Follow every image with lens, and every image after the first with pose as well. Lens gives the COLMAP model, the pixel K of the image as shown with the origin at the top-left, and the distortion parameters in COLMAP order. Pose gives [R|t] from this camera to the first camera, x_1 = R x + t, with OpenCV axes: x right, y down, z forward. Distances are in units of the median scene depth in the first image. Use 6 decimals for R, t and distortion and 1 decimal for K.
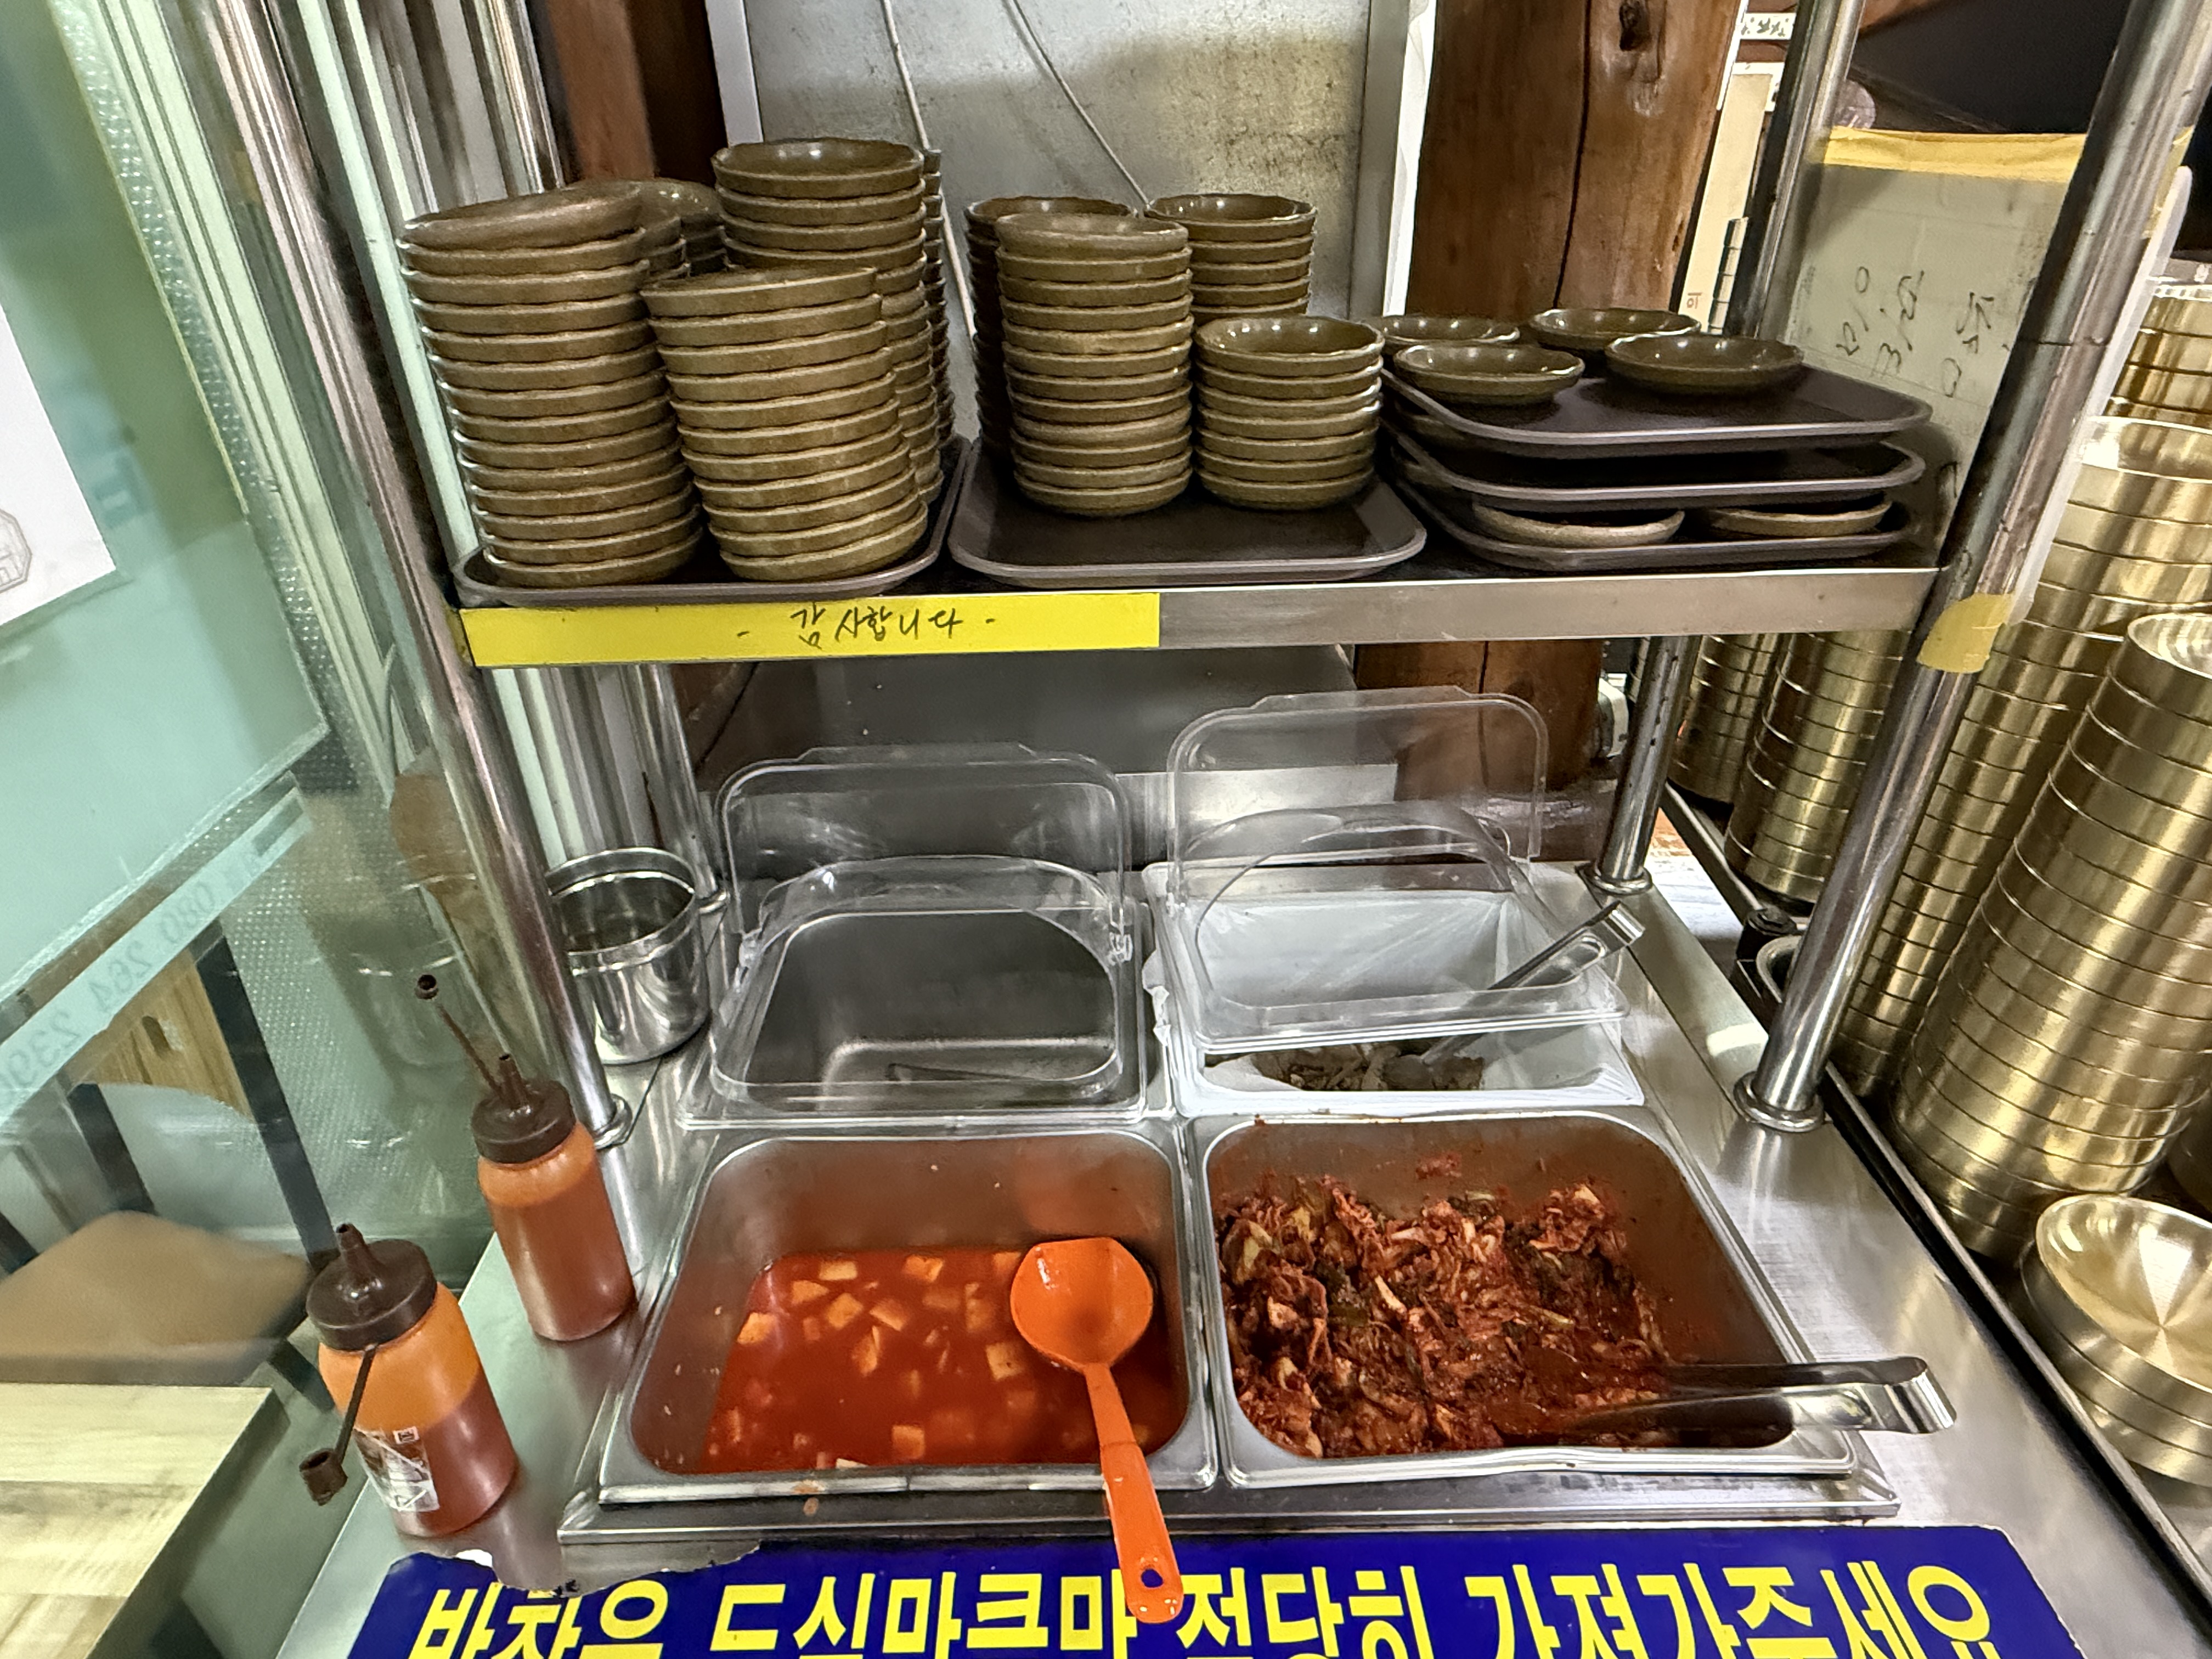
lens RADIAL K [[1217.7, 0, 1111.7], [0, 1217.7, 830.4], [0, 0, 1]] dist [0.000671, 0.000733]
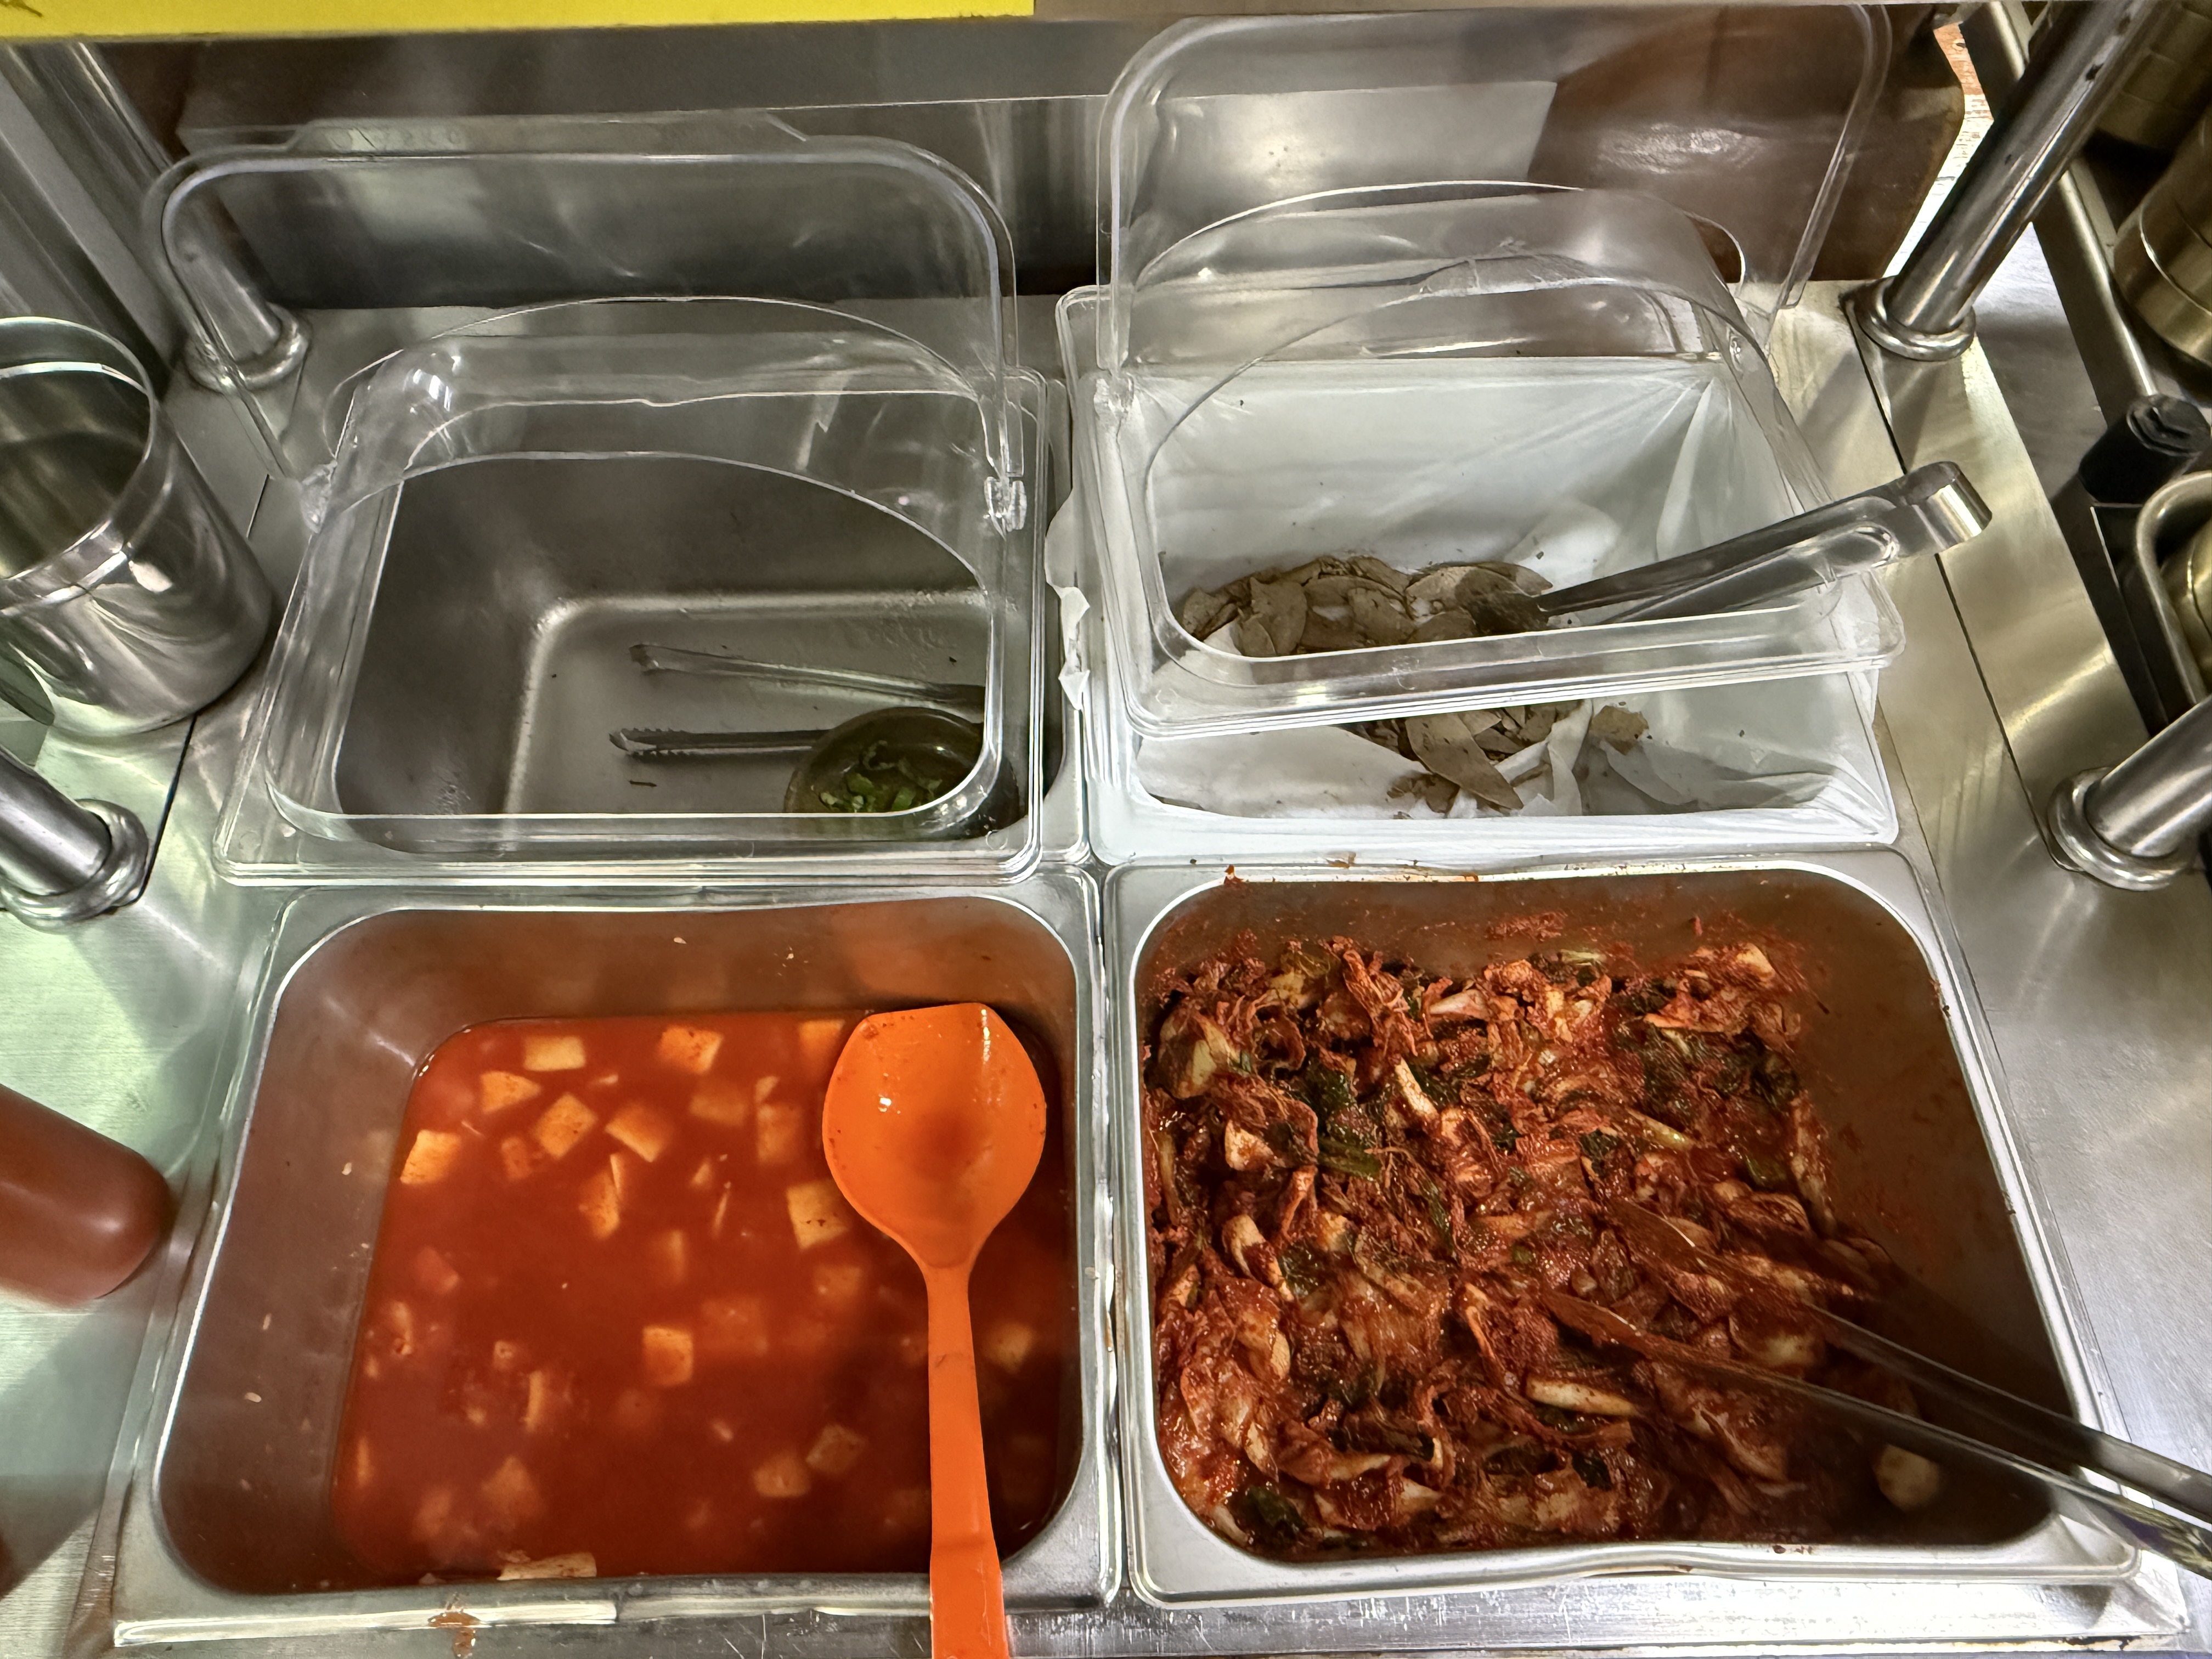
lens RADIAL K [[1424.8, 0, 1080.9], [0, 1424.8, 825.5], [0, 0, 1]] dist [-0.000141, -0.000670]
pose [[0.999898, 0.009638, 0.010544, 0.041728], [-0.013750, 0.849519, 0.527378, -0.137638], [-0.003874, -0.527469, 0.849565, 0.437806]]
